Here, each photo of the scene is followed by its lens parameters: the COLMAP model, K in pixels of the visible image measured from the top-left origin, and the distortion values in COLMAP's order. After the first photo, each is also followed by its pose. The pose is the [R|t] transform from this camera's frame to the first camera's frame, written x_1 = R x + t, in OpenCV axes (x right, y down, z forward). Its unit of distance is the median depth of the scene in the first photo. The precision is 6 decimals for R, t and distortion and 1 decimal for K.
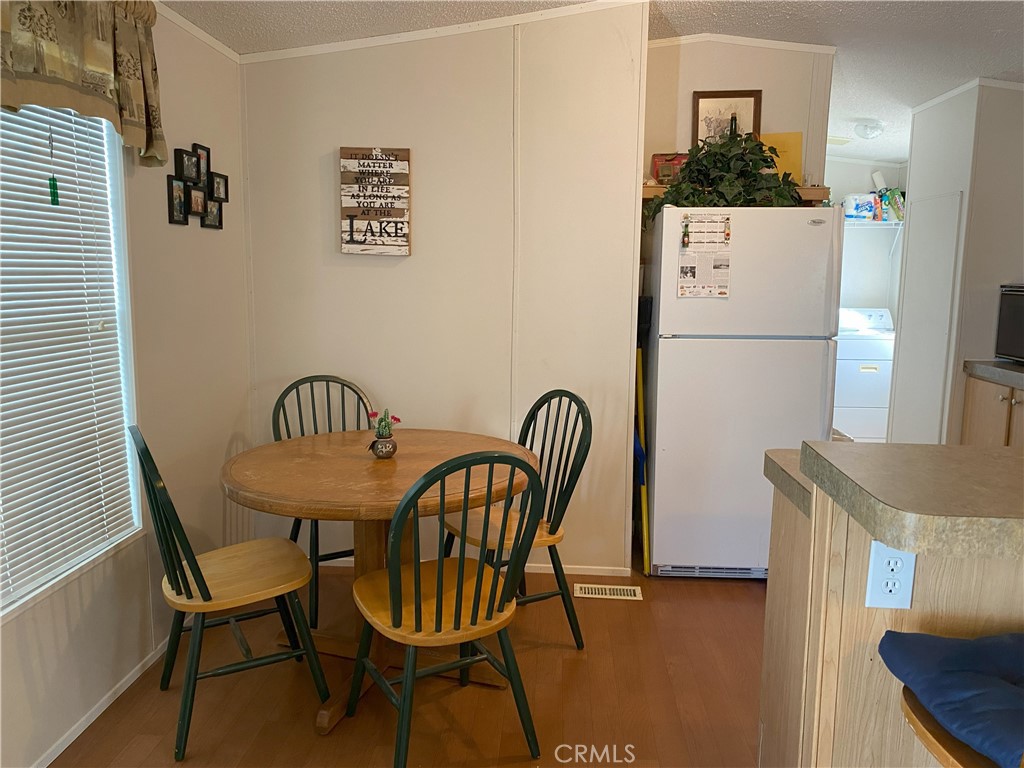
lens RADIAL K [[784.0, 0, 496.5], [0, 784.0, 377.7], [0, 0, 1]] dist [0.010742, -0.009018]
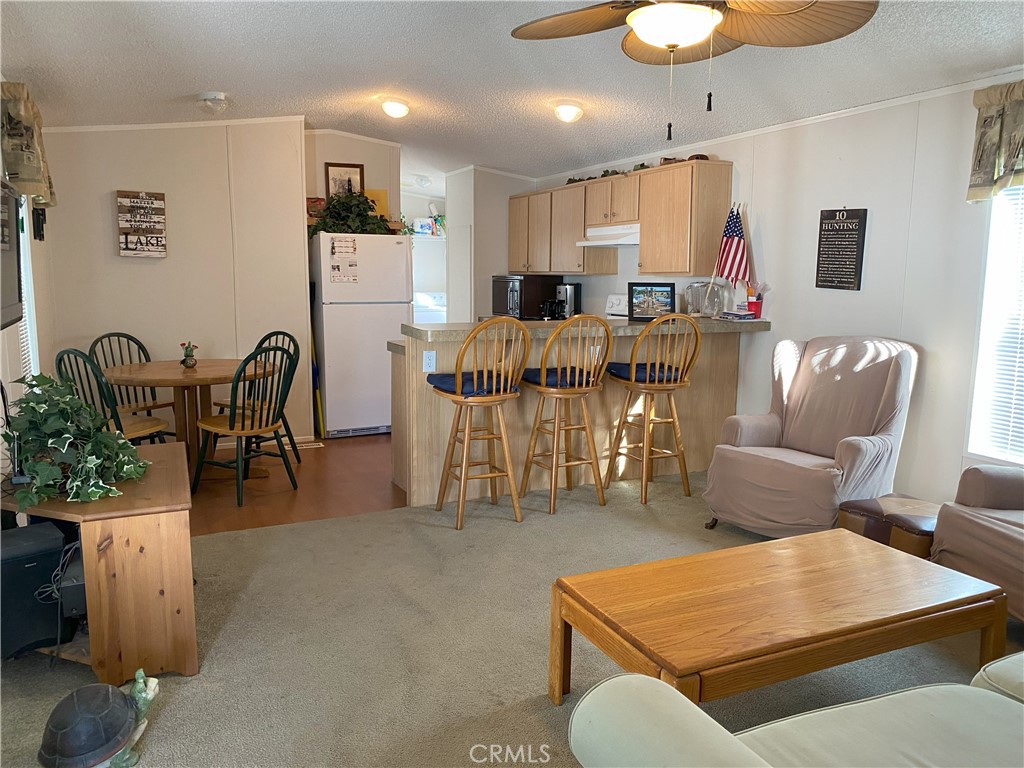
lens RADIAL K [[784.0, 0, 516.5], [0, 784.0, 383.8], [0, 0, 1]] dist [0.010742, -0.009018]
pose [[0.862702, -0.073259, 0.500378, -0.322163], [0.067911, 0.997272, 0.028924, 0.108947], [-0.501132, 0.009029, 0.865324, -0.785643]]
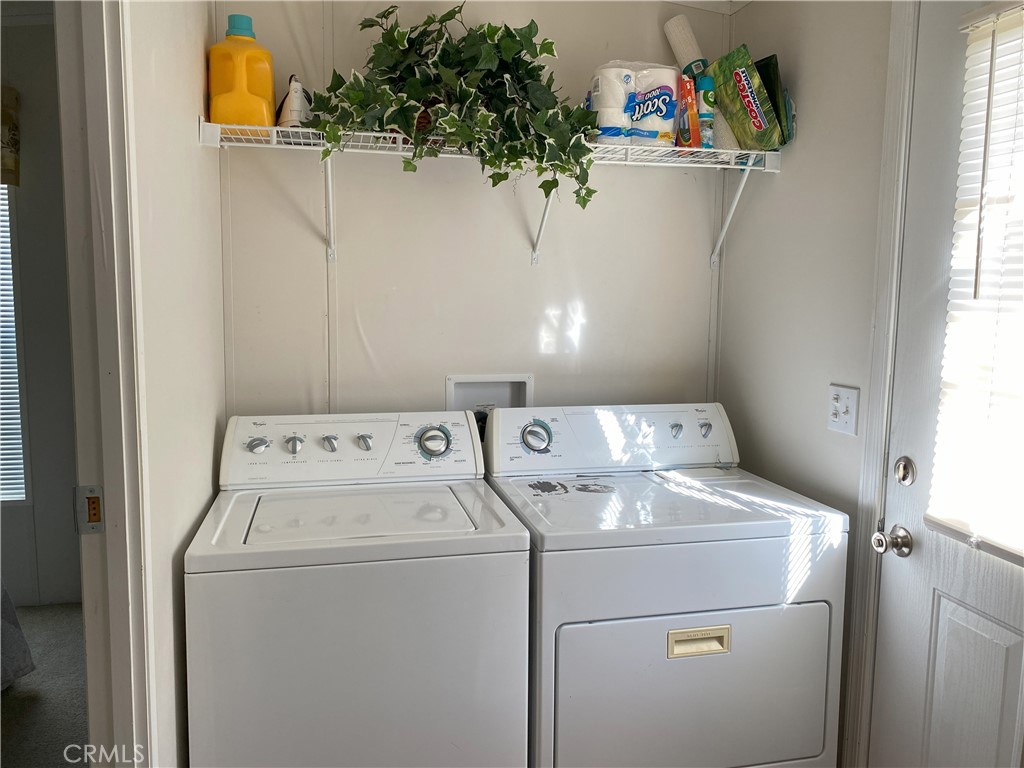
lens RADIAL K [[784.0, 0, 512.4], [0, 784.0, 380.8], [0, 0, 1]] dist [0.010742, -0.009018]
pose [[0.954726, -0.036022, 0.295296, 0.581212], [0.040223, 0.999157, -0.008164, -0.188545], [-0.294754, 0.019672, 0.955371, 1.316913]]
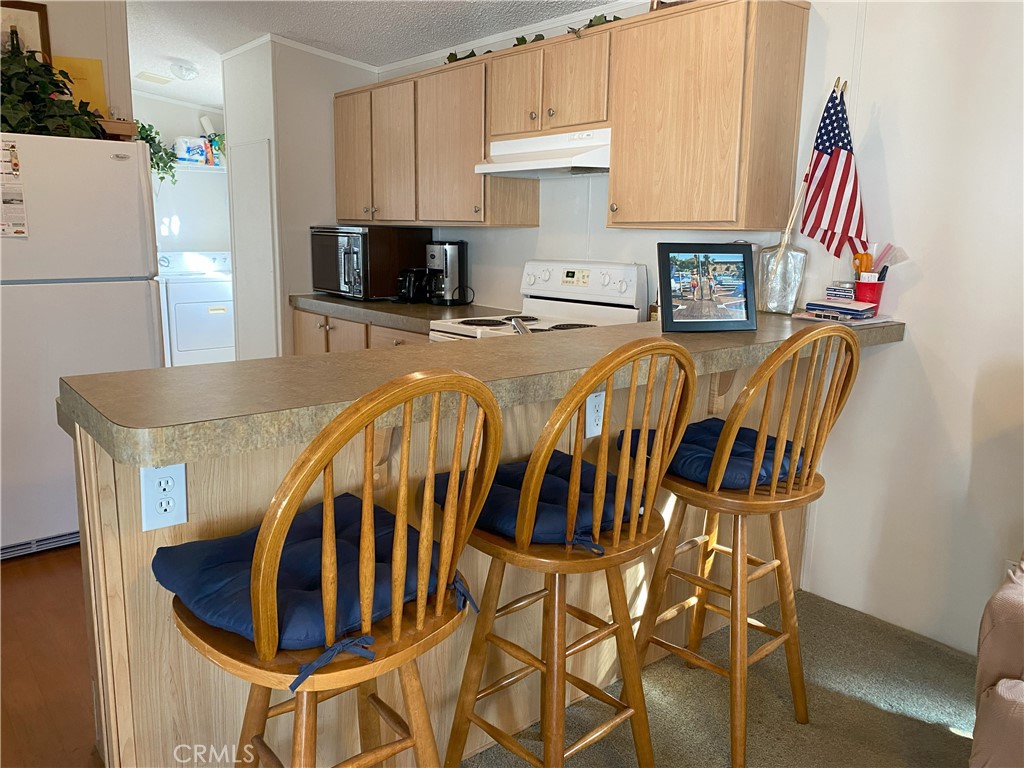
lens RADIAL K [[784.0, 0, 508.2], [0, 784.0, 376.2], [0, 0, 1]] dist [0.010742, -0.009018]
pose [[0.719027, -0.126936, 0.683291, 0.056804], [0.084513, 0.991852, 0.095326, 0.014768], [-0.689824, -0.010795, 0.723897, -0.020591]]
